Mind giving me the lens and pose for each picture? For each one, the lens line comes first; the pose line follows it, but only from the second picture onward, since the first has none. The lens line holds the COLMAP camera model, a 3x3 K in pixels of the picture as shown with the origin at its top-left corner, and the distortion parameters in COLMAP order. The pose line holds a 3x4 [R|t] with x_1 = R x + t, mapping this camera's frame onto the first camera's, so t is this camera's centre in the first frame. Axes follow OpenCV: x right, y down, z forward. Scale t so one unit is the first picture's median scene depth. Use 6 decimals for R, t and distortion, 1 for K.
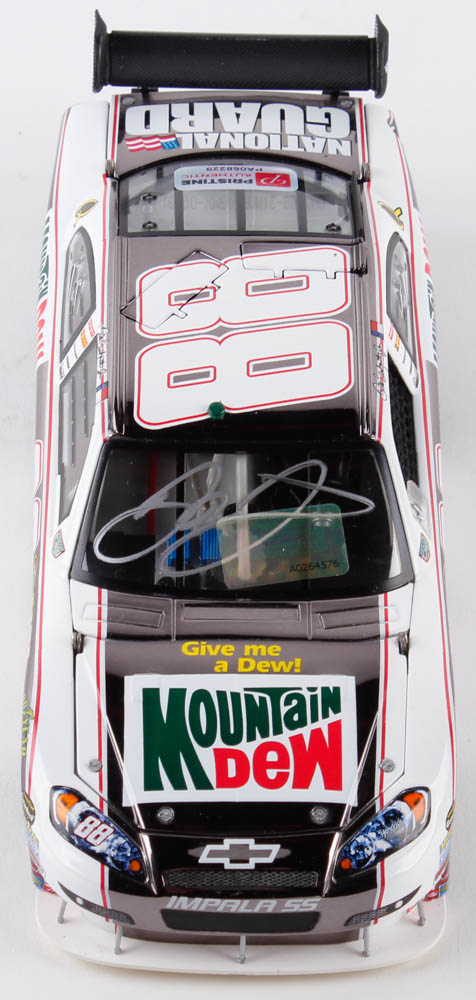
lens RADIAL K [[1695.2, 0, 238.0], [0, 1695.2, 500.0], [0, 0, 1]] dist [-0.012490, -0.025786]
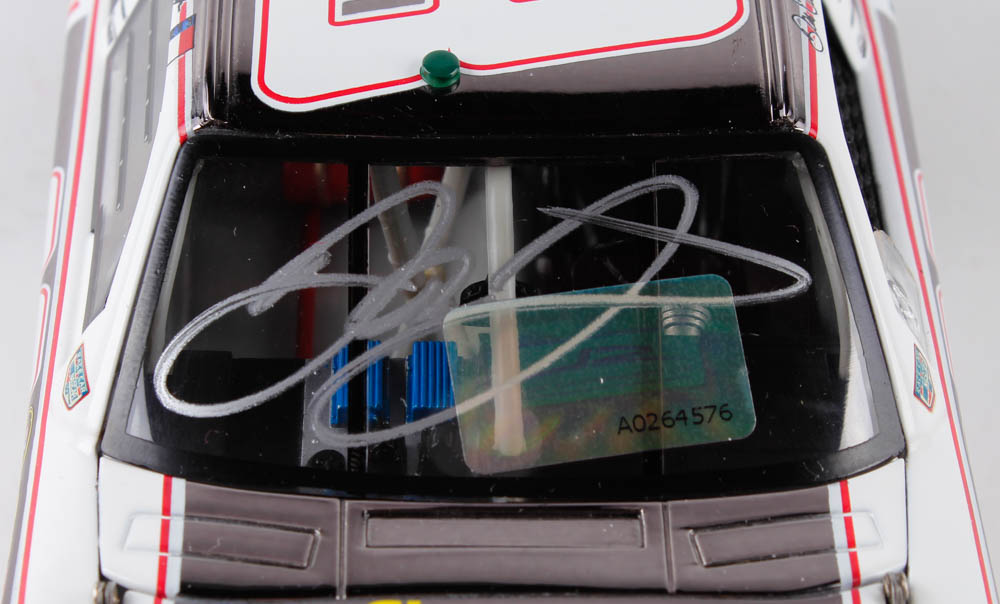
lens RADIAL K [[2585.5, 0, 500.0], [0, 2585.5, 302.0], [0, 0, 1]] dist [0.064287, -0.503428]
pose [[0.999907, -0.009632, 0.009676, -0.004541], [0.009938, 0.999436, -0.032064, 0.029762], [-0.009362, 0.032158, 0.999439, 0.349594]]
